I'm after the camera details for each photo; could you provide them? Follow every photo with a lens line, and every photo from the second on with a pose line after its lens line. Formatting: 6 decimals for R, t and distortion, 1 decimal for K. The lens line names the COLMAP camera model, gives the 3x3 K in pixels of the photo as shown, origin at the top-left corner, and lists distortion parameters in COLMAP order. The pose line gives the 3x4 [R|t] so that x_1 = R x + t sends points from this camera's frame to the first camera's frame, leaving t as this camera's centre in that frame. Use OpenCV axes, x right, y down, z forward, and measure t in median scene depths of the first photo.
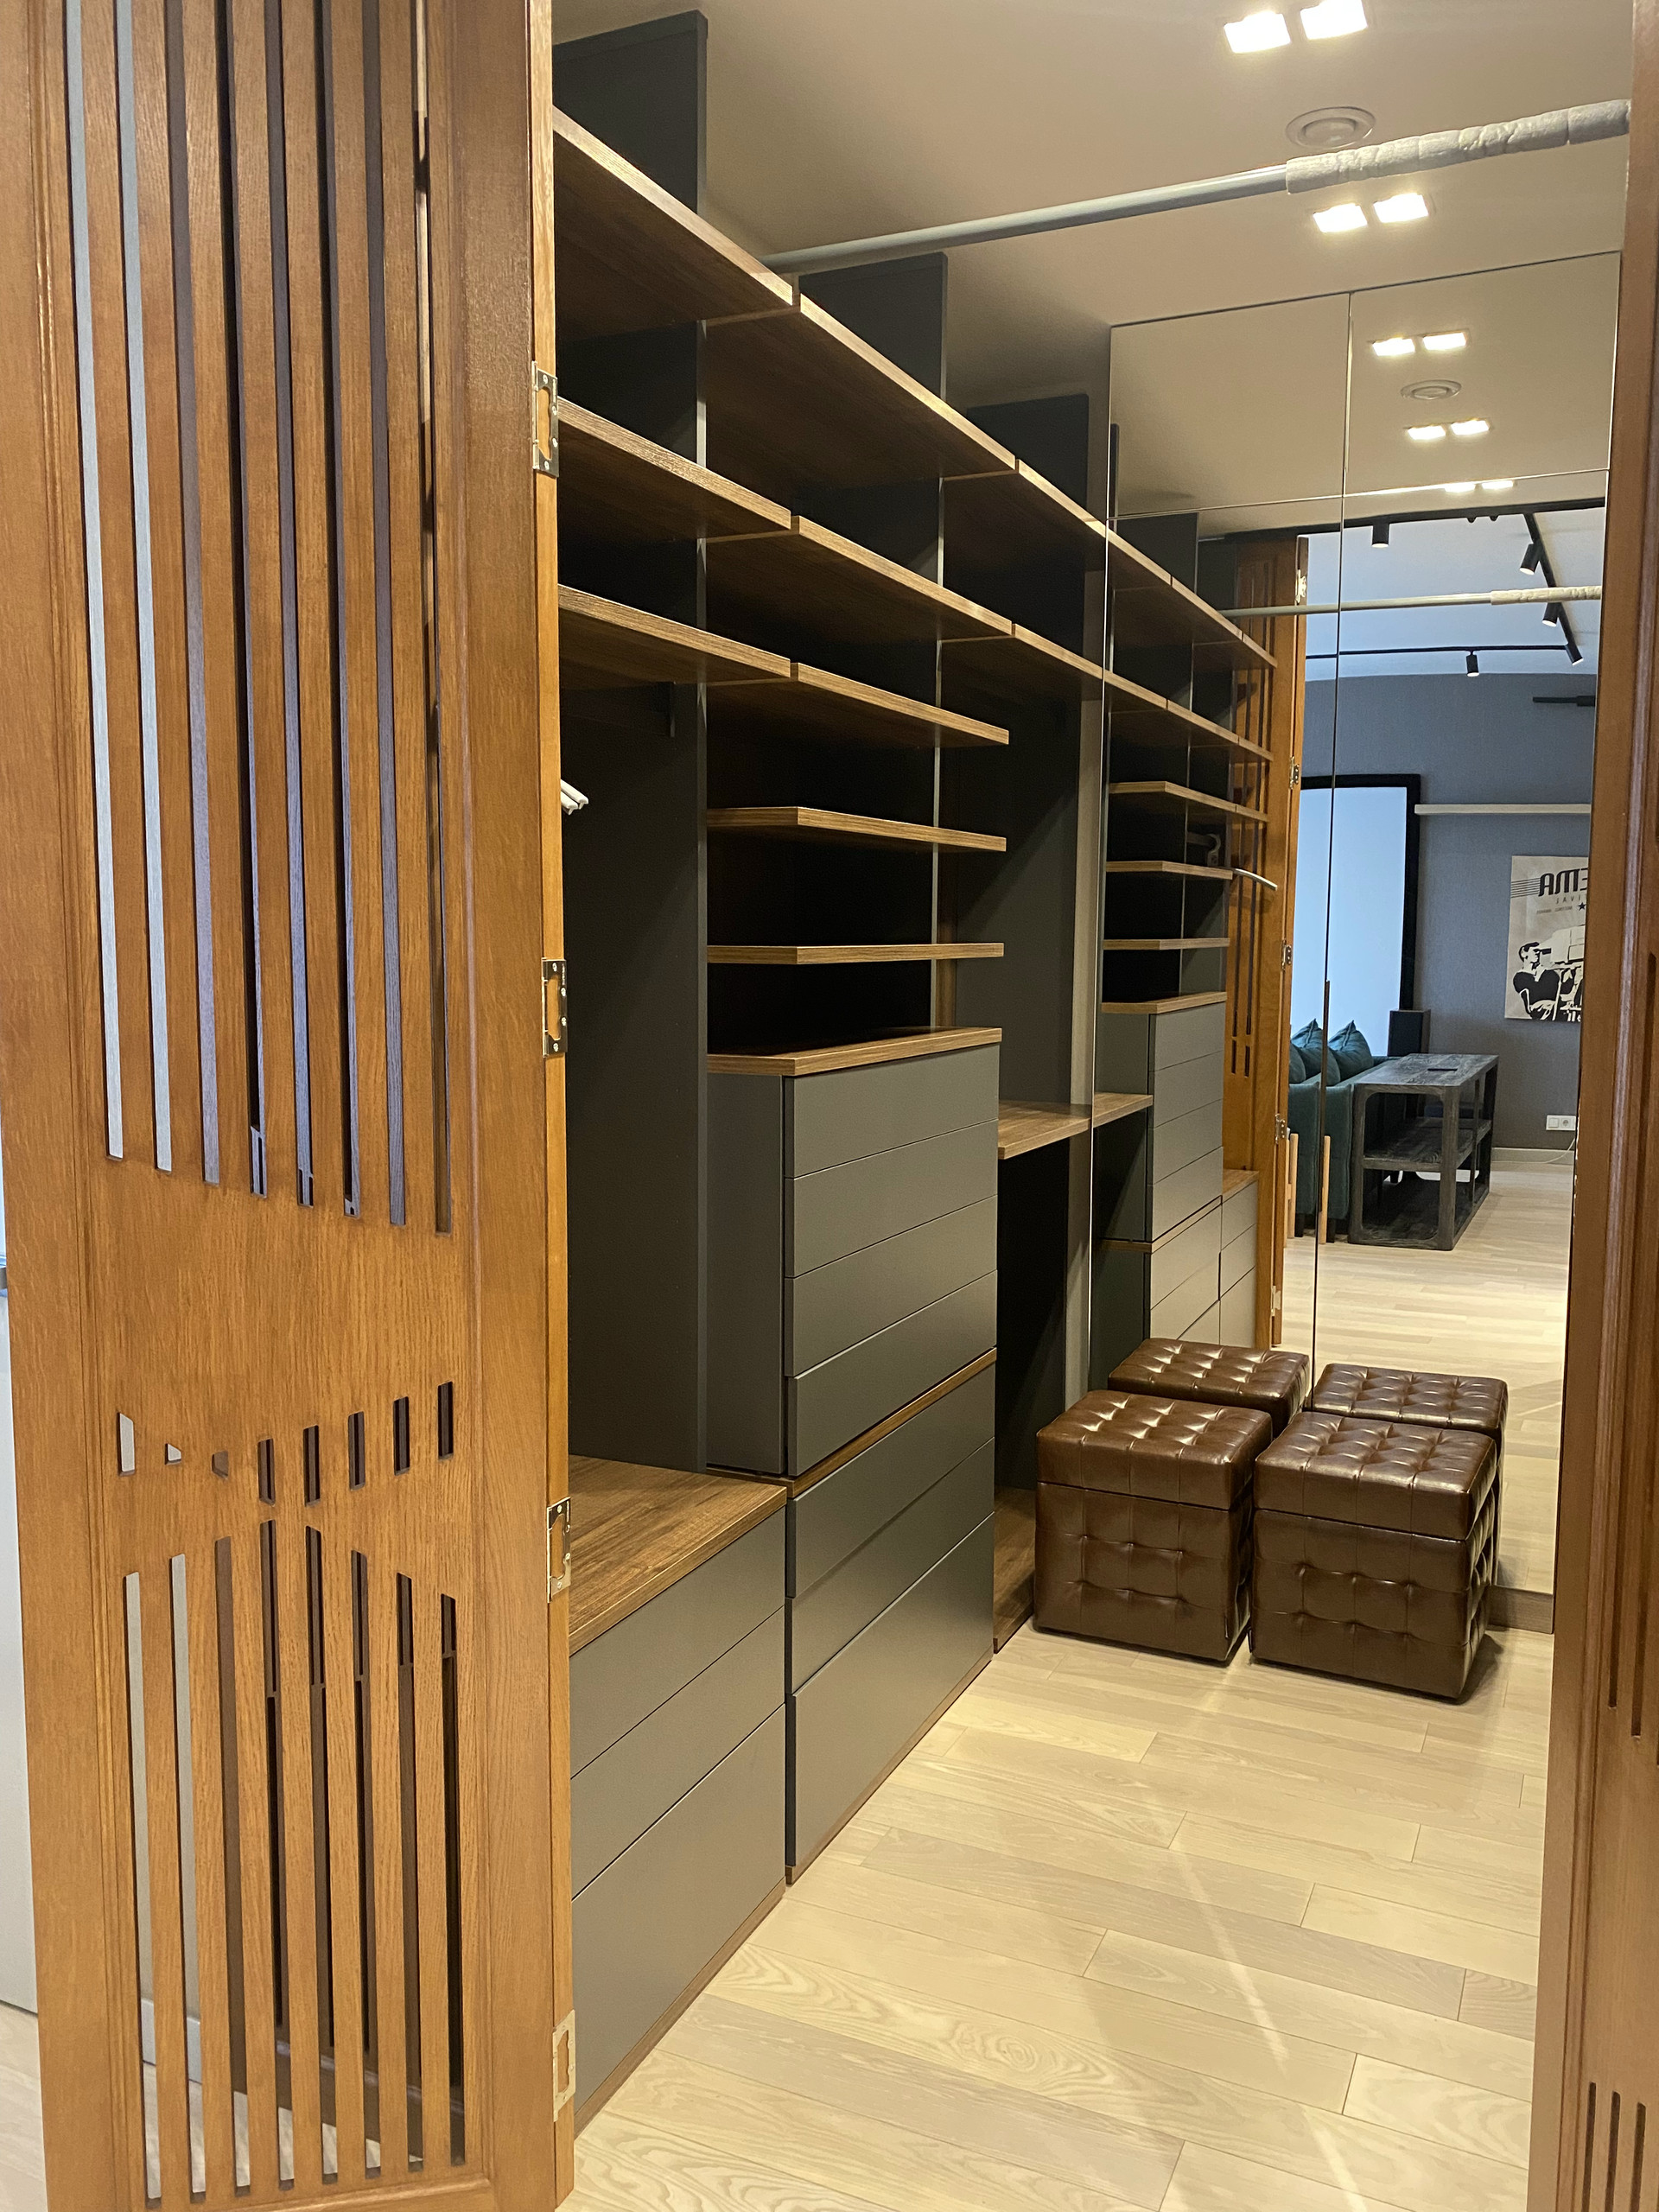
lens RADIAL K [[1691.5, 0, 830.5], [0, 1691.5, 1110.7], [0, 0, 1]] dist [0.035838, -0.055083]
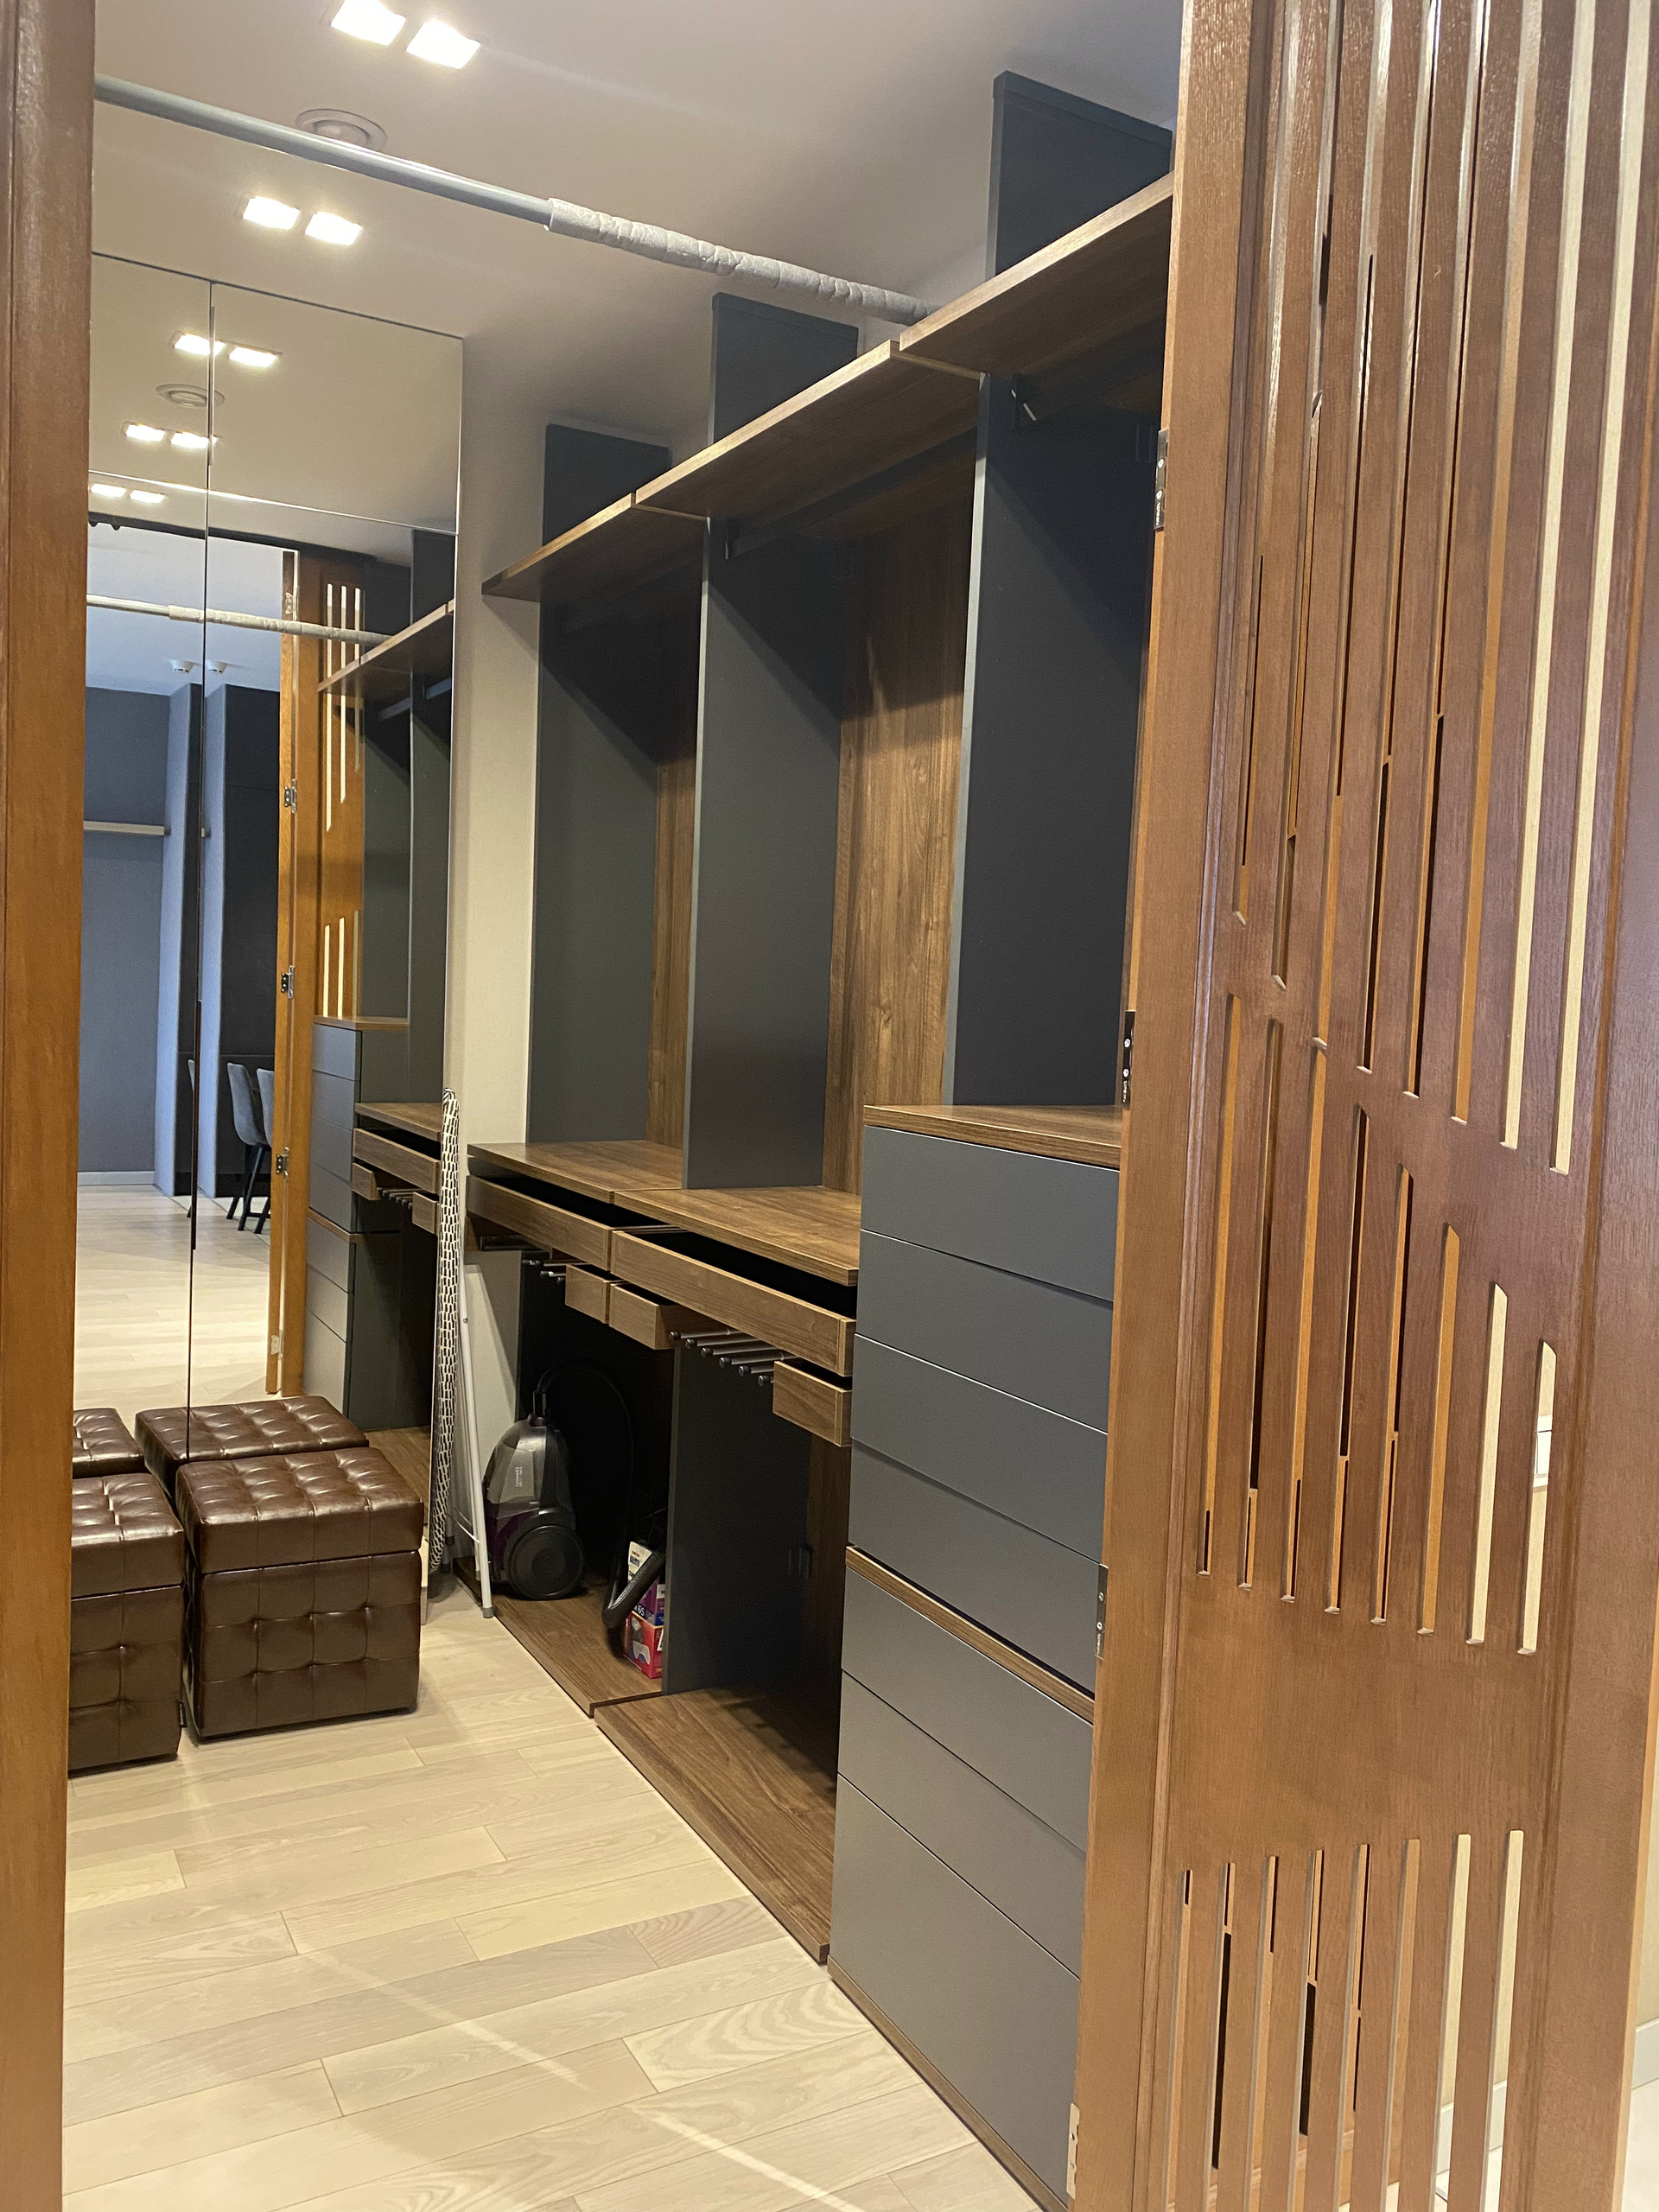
lens RADIAL K [[1691.5, 0, 833.1], [0, 1691.5, 1104.7], [0, 0, 1]] dist [0.035838, -0.055083]
pose [[0.578068, -0.033008, 0.815321, -0.317706], [0.044354, 0.998975, 0.008996, -0.014169], [-0.814783, 0.030963, 0.578939, 0.196091]]
